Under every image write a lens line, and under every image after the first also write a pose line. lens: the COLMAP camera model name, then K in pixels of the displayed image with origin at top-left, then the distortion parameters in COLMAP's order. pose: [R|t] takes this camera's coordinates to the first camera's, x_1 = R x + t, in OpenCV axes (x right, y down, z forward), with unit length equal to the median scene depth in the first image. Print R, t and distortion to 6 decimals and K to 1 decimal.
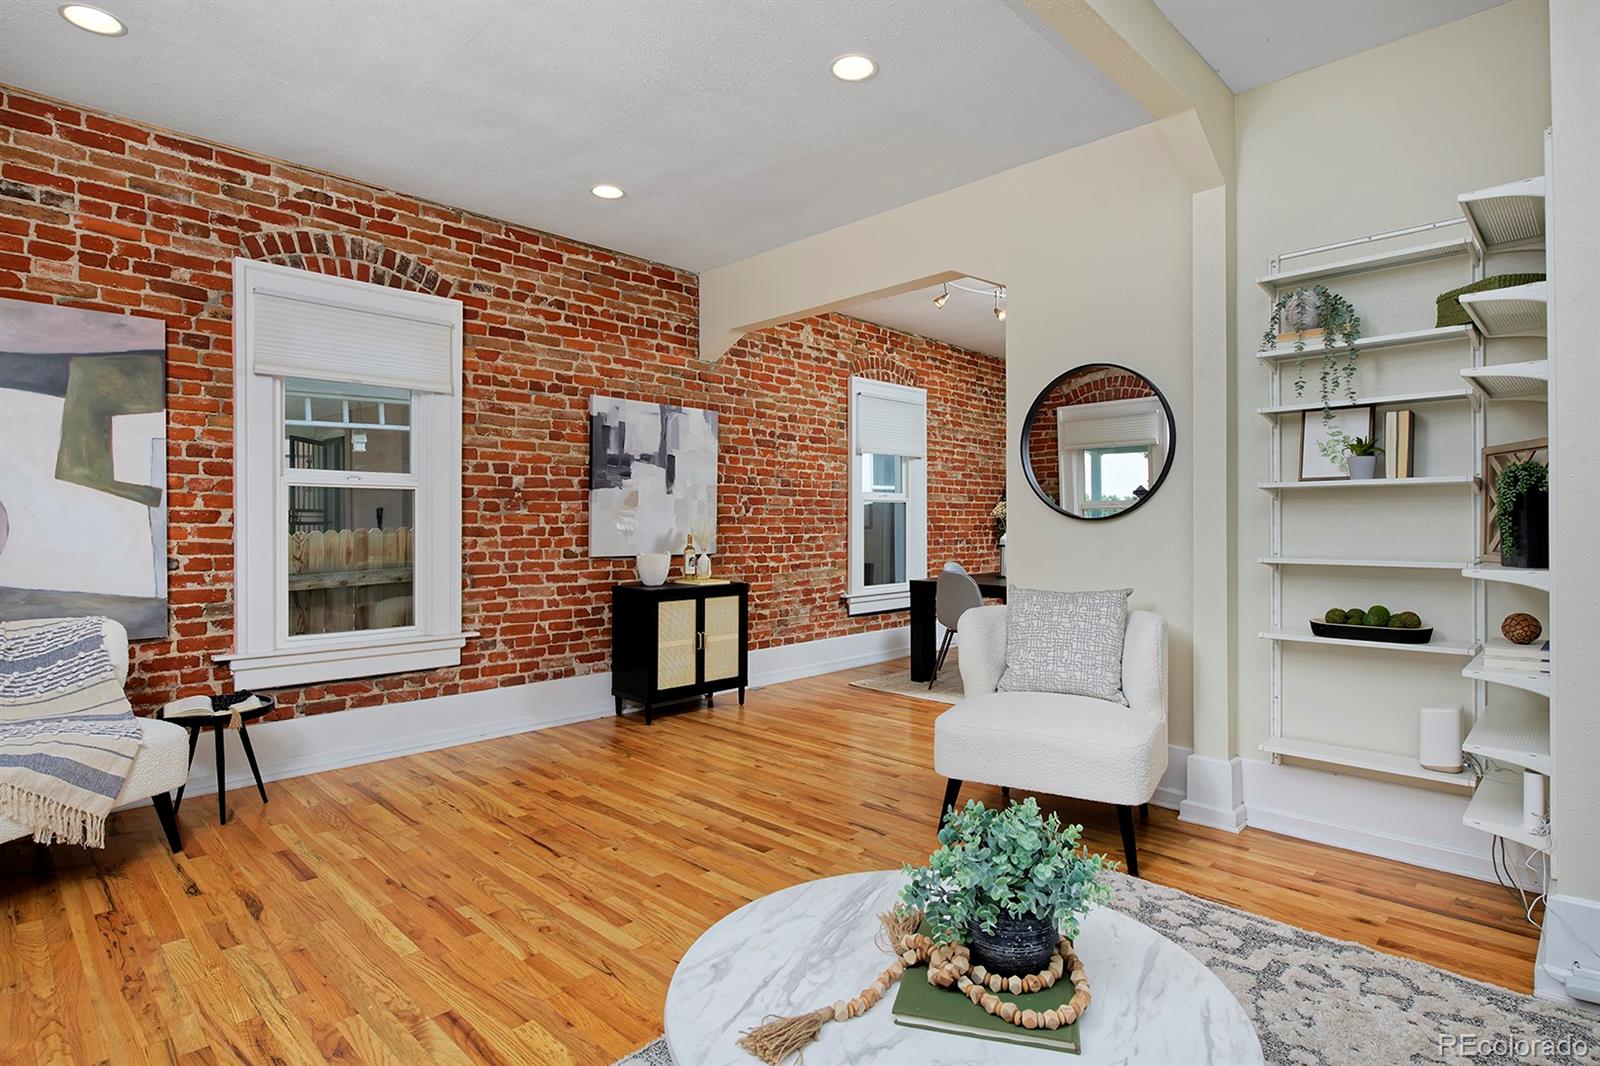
lens RADIAL K [[865.8, 0, 833.8], [0, 865.8, 530.4], [0, 0, 1]] dist [-0.000866, 0.000396]
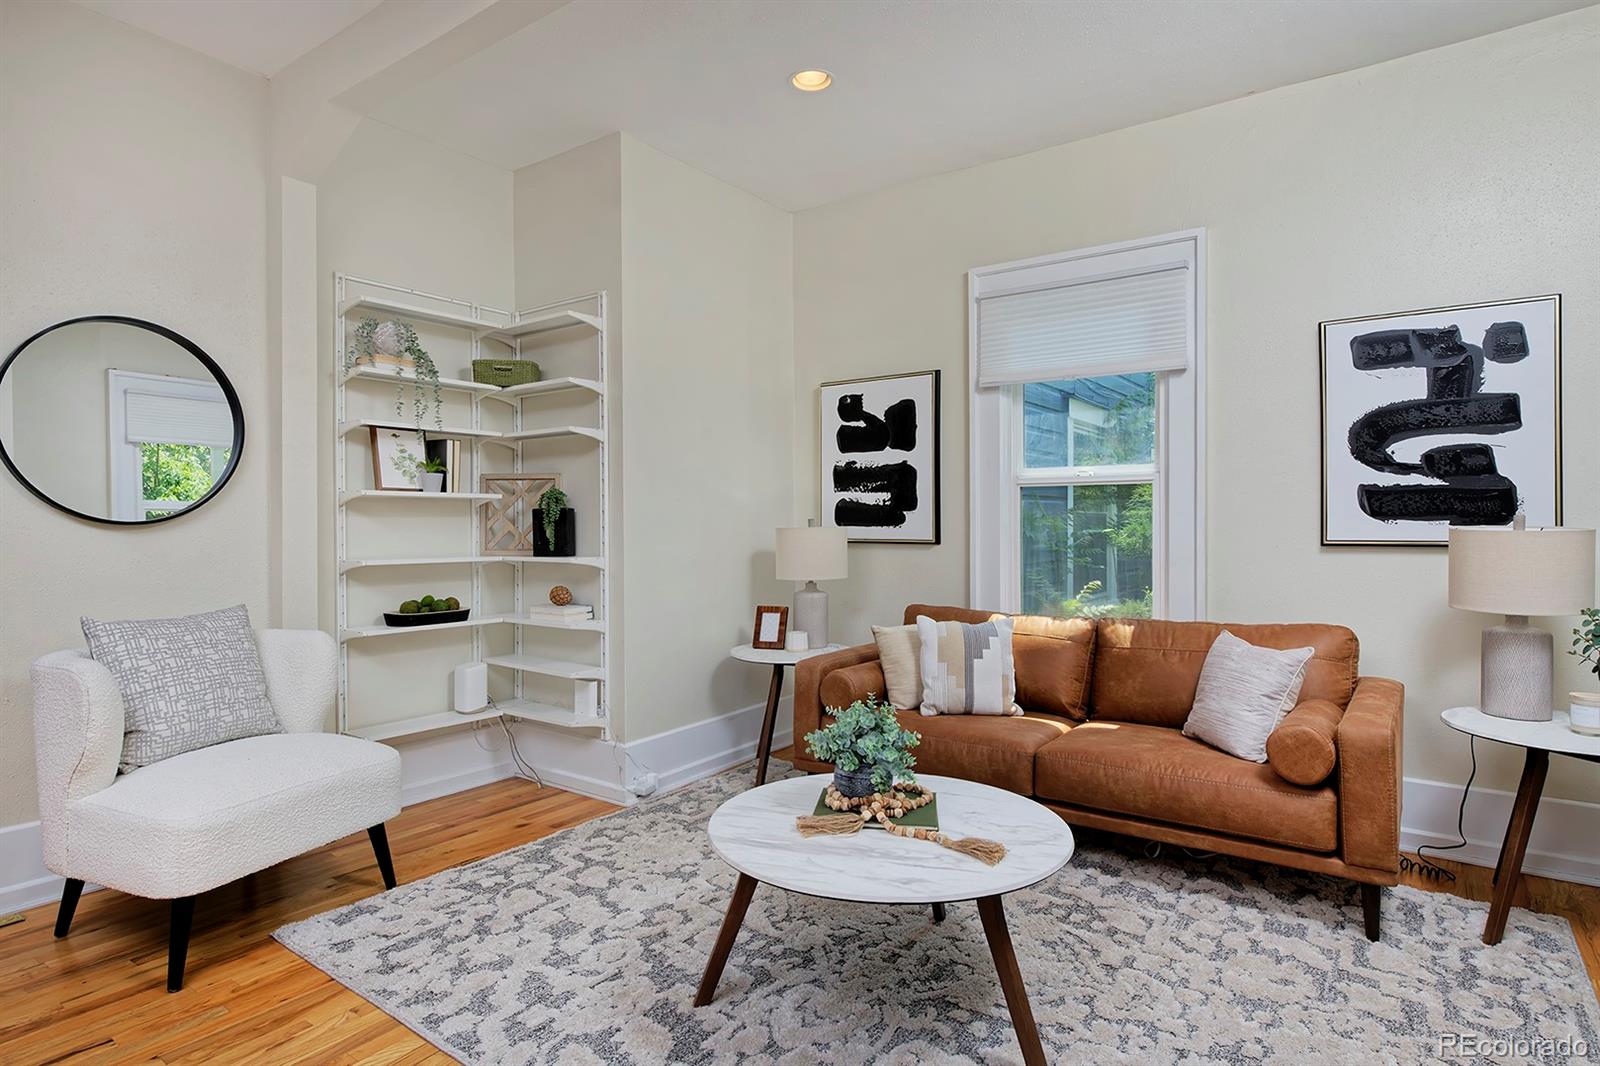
lens RADIAL K [[891.2, 0, 798.9], [0, 891.2, 525.8], [0, 0, 1]] dist [-0.003831, -0.000412]
pose [[-0.166960, 0.001892, 0.985962, -0.809158], [0.002966, 0.999995, -0.001417, -0.010062], [-0.985959, 0.002688, -0.166965, 0.793879]]
